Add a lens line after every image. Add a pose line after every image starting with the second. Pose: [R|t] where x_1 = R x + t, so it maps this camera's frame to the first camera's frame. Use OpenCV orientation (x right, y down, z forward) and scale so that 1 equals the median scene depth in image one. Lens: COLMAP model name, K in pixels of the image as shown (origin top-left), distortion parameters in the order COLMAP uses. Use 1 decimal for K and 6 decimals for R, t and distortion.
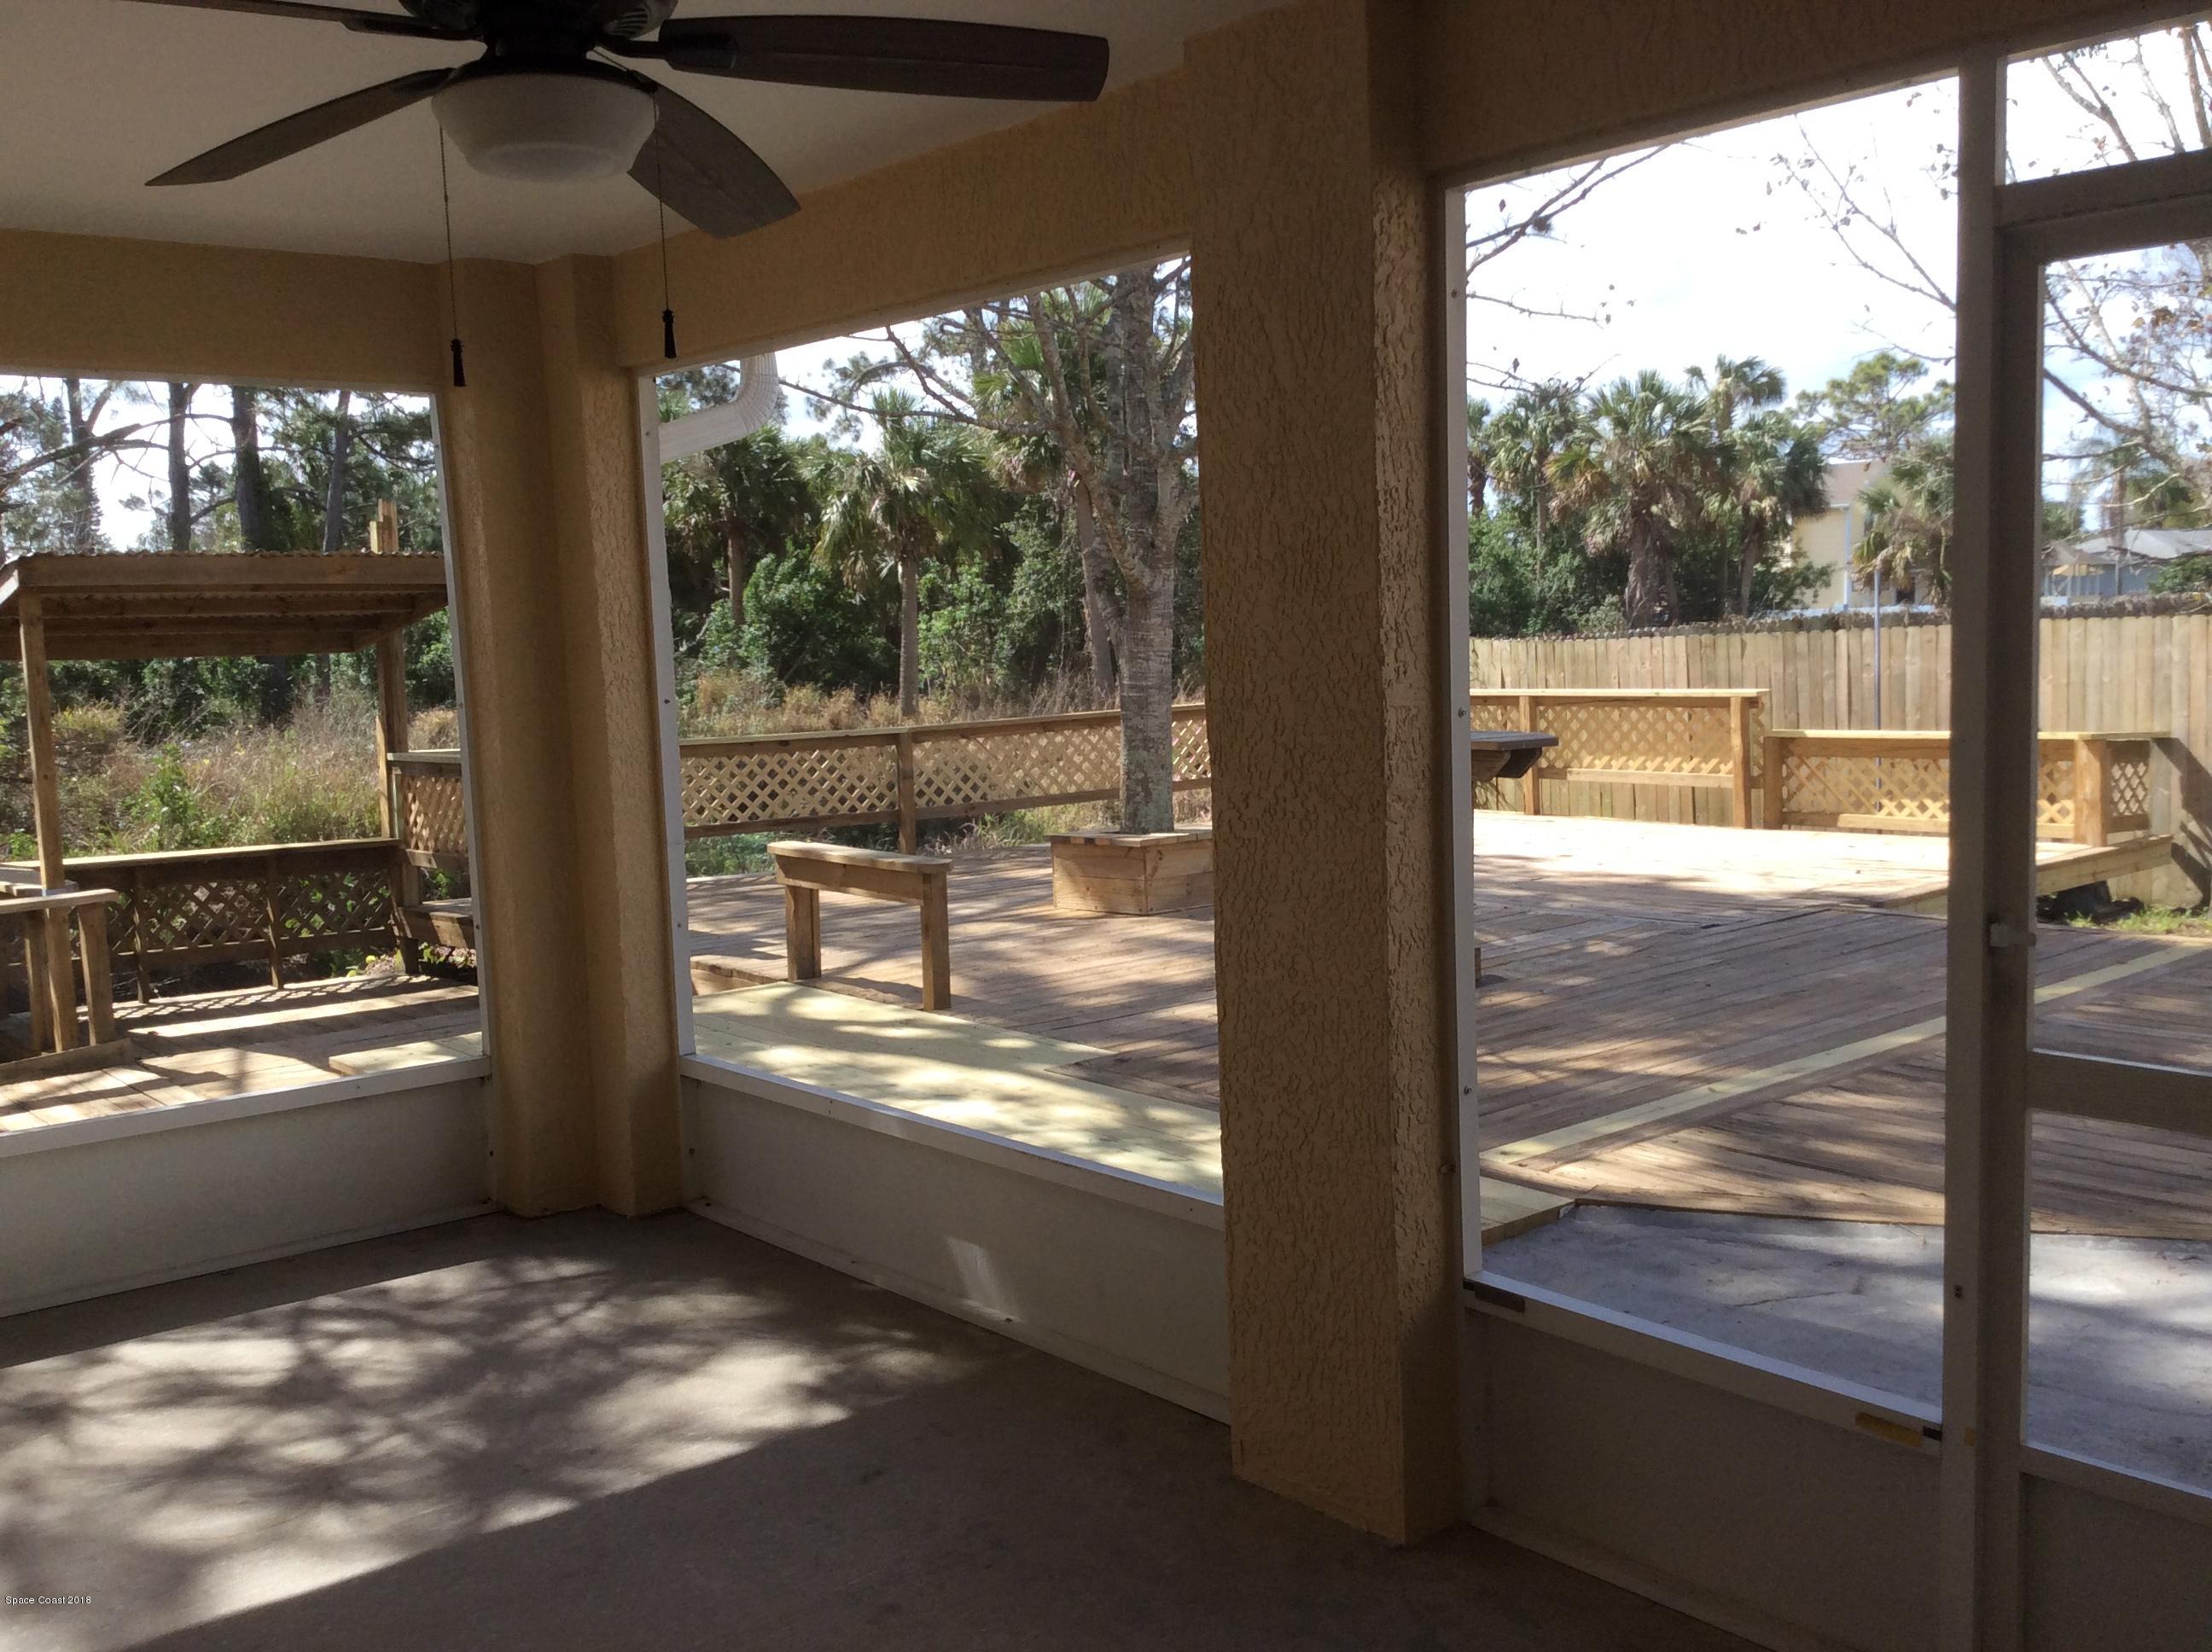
lens RADIAL K [[2022.4, 0, 1145.1], [0, 2022.4, 861.5], [0, 0, 1]] dist [0.051687, 0.000000]
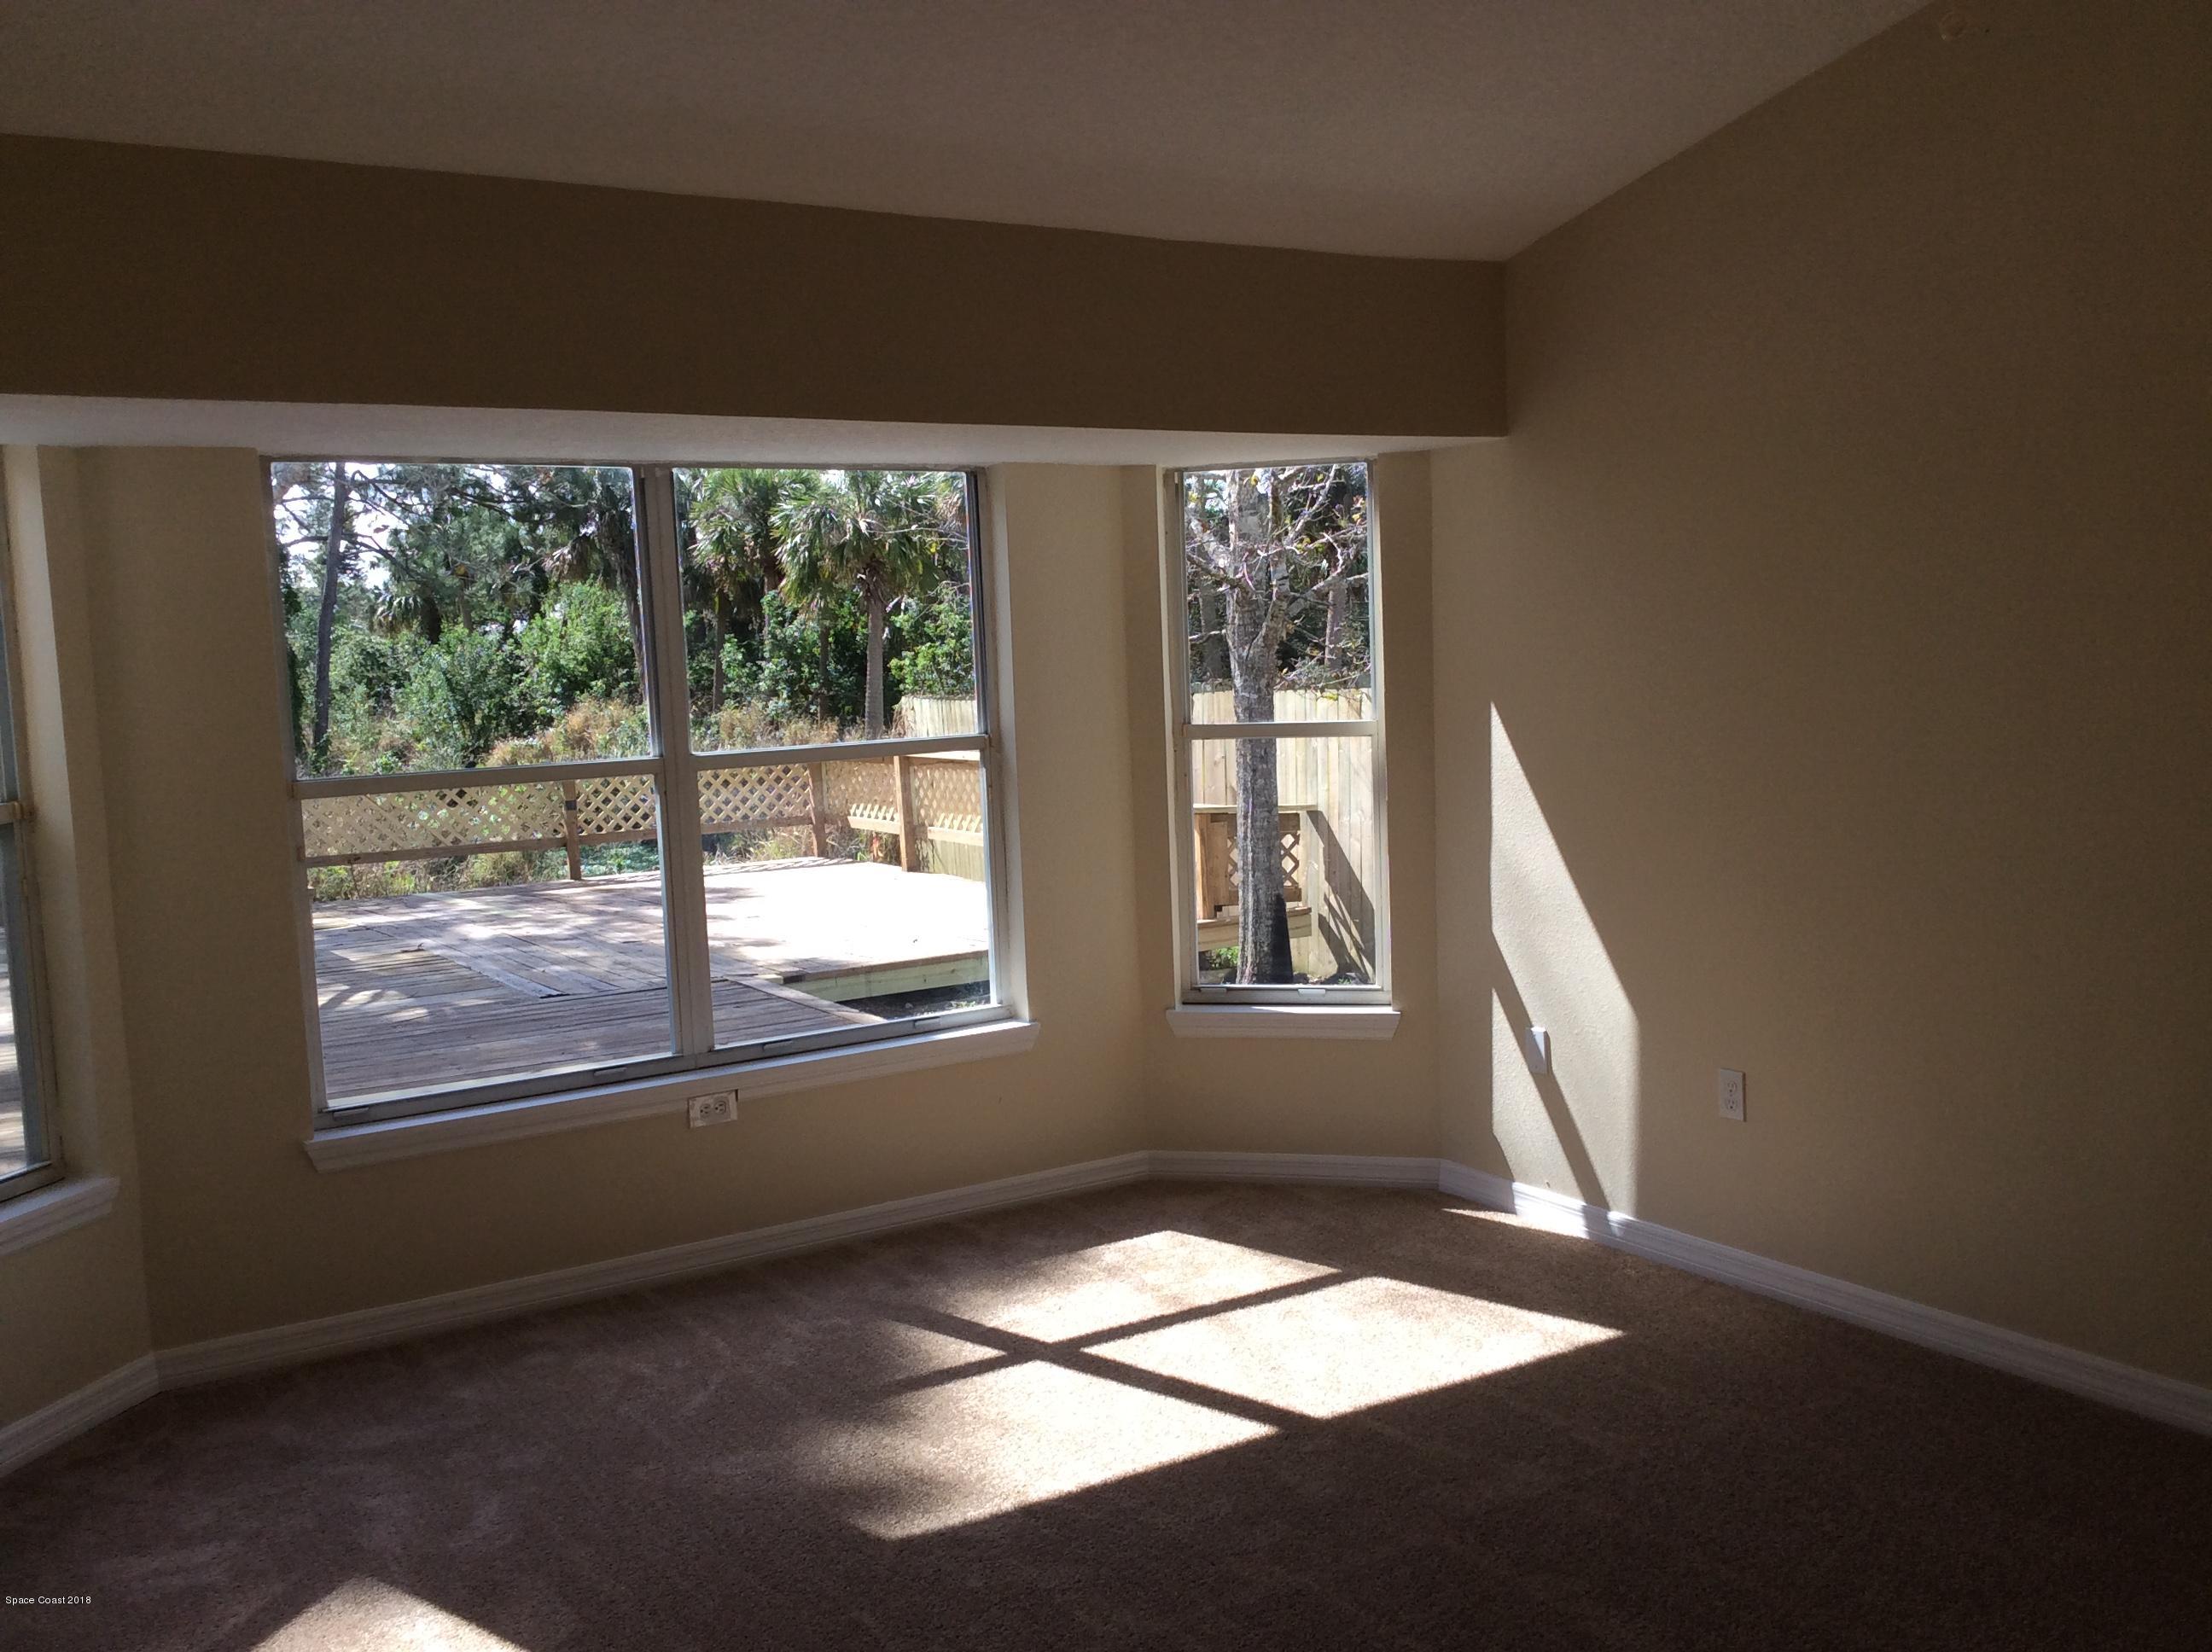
lens RADIAL K [[2022.4, 0, 1114.8], [0, 2022.4, 826.6], [0, 0, 1]] dist [0.051687, 0.000000]
pose [[0.985708, 0.013806, -0.167893, 1.022805], [-0.018395, 0.999498, -0.025803, -0.045065], [0.167453, 0.028523, 0.985467, -0.007256]]
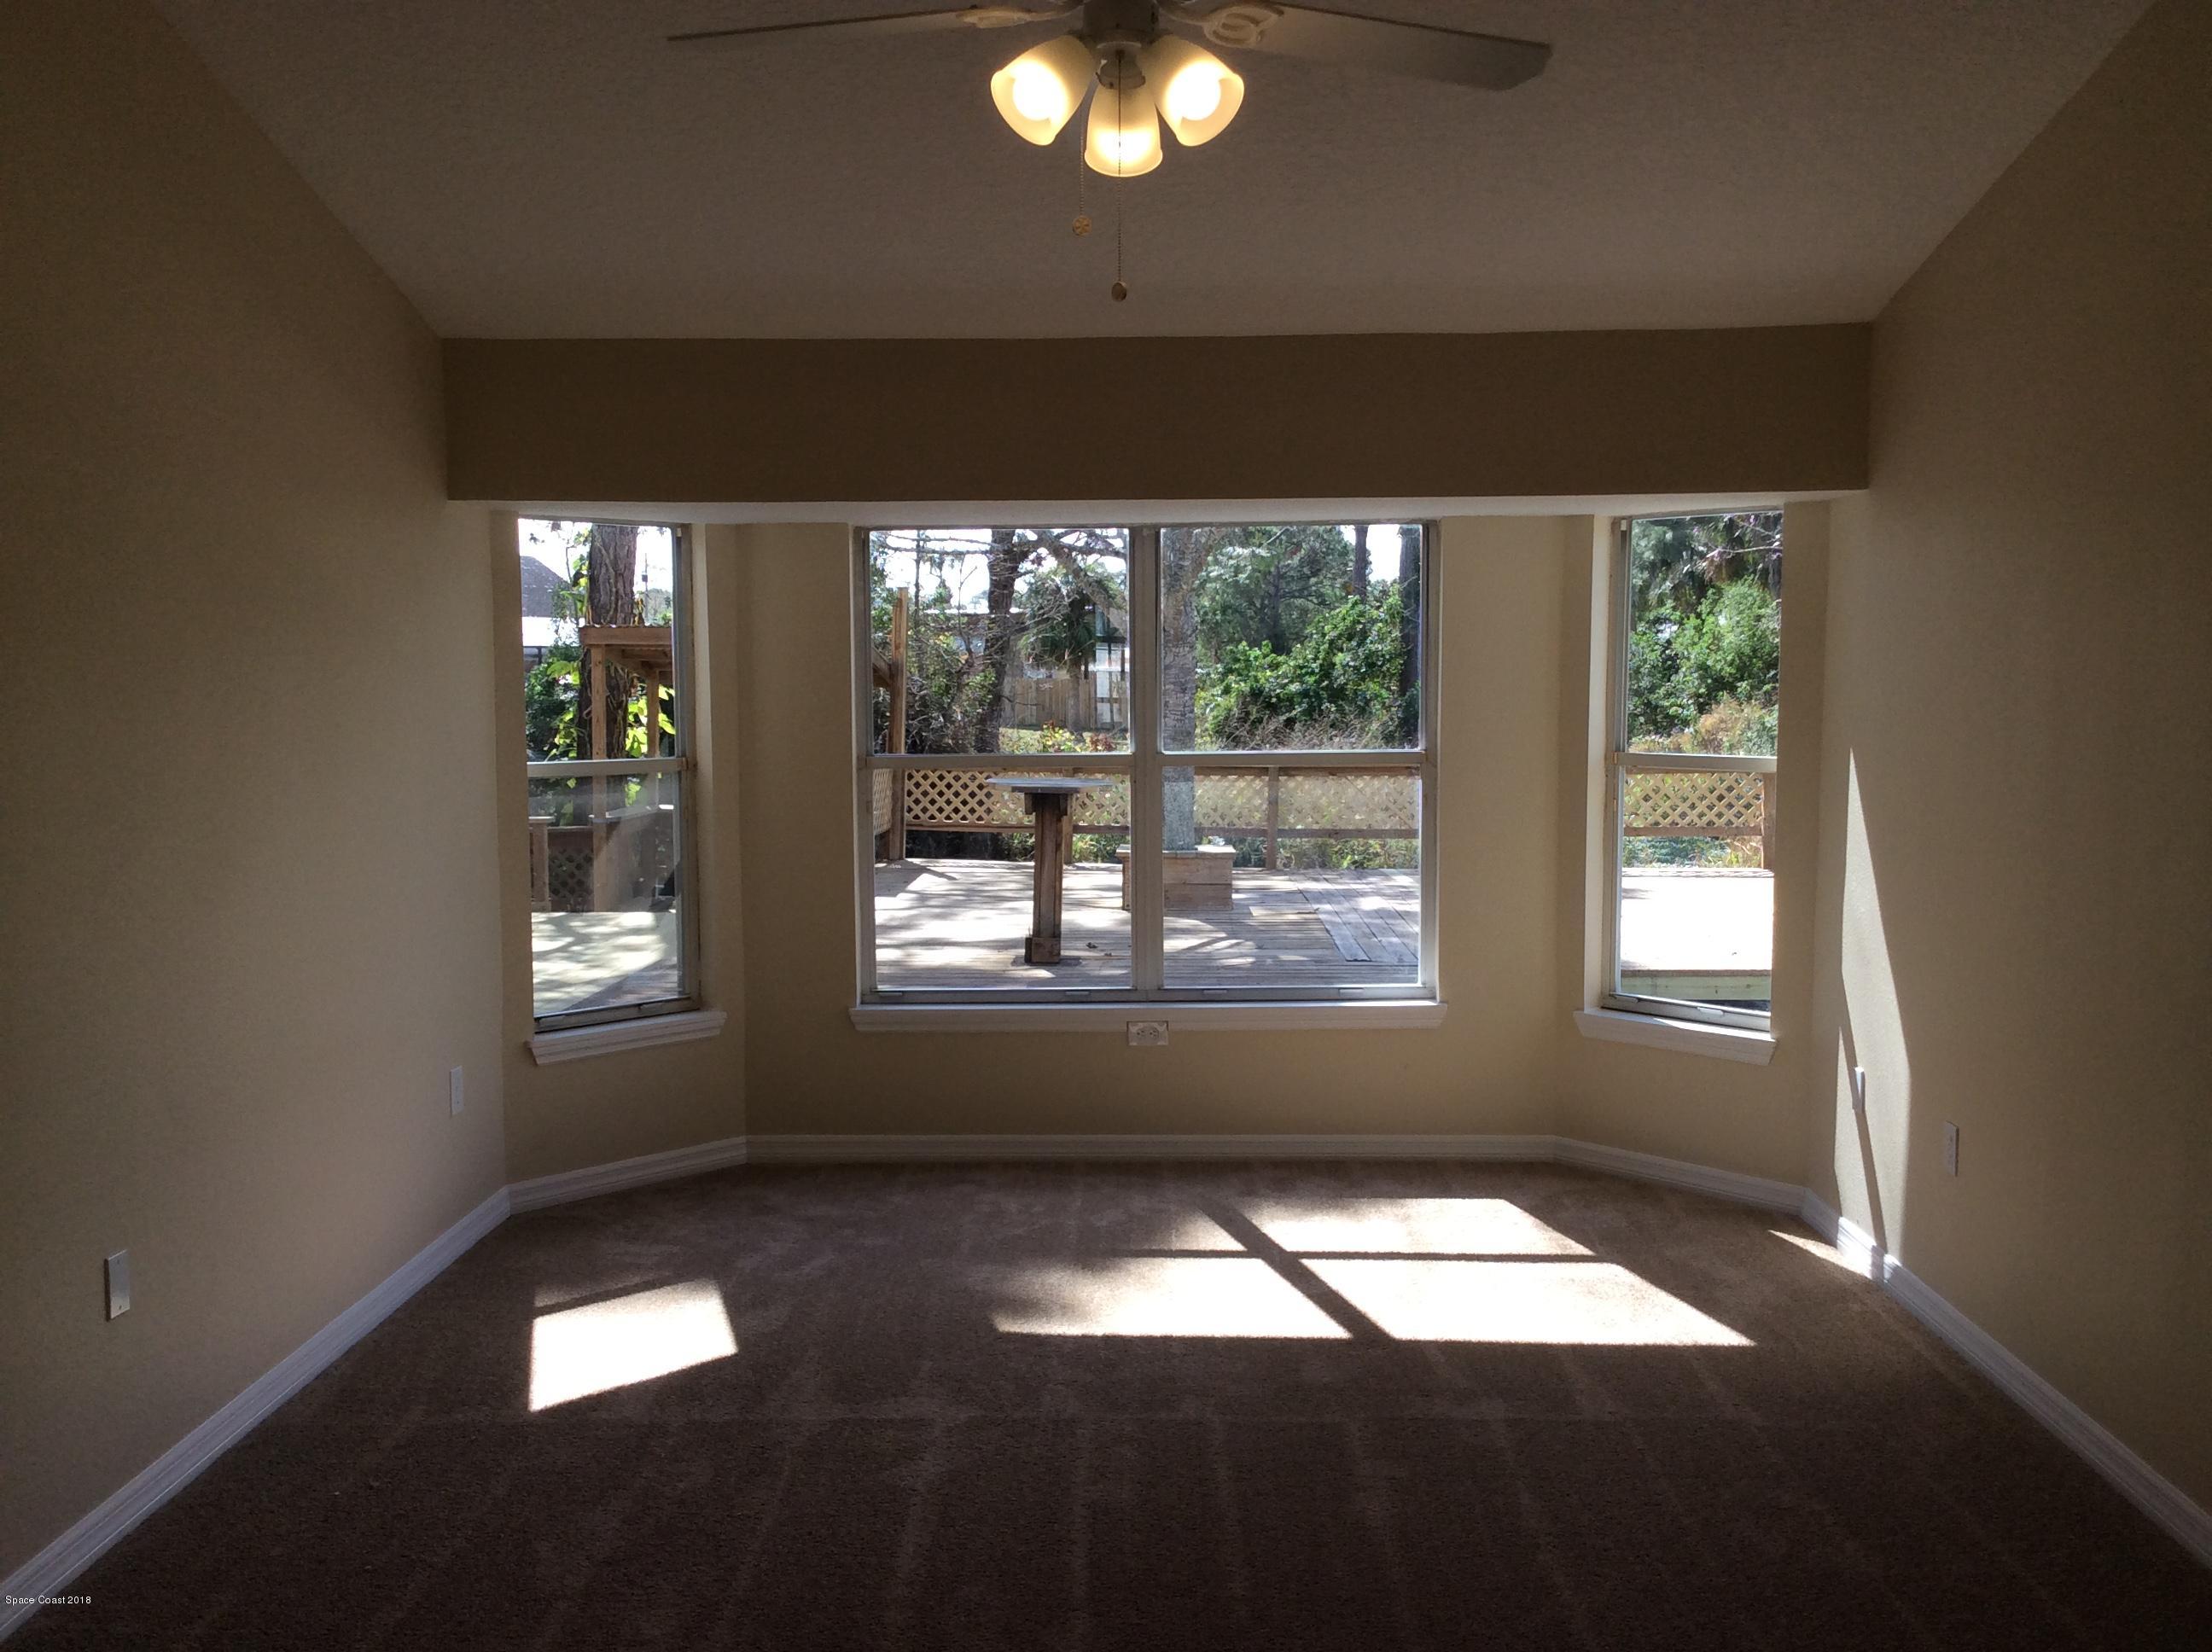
lens RADIAL K [[2022.4, 0, 1093.4], [0, 2022.4, 836.1], [0, 0, 1]] dist [0.051687, 0.000000]
pose [[0.720649, 0.089635, -0.687481, 1.372019], [-0.106081, 0.994187, 0.018425, -0.063754], [0.685136, 0.059651, 0.725968, -0.001708]]
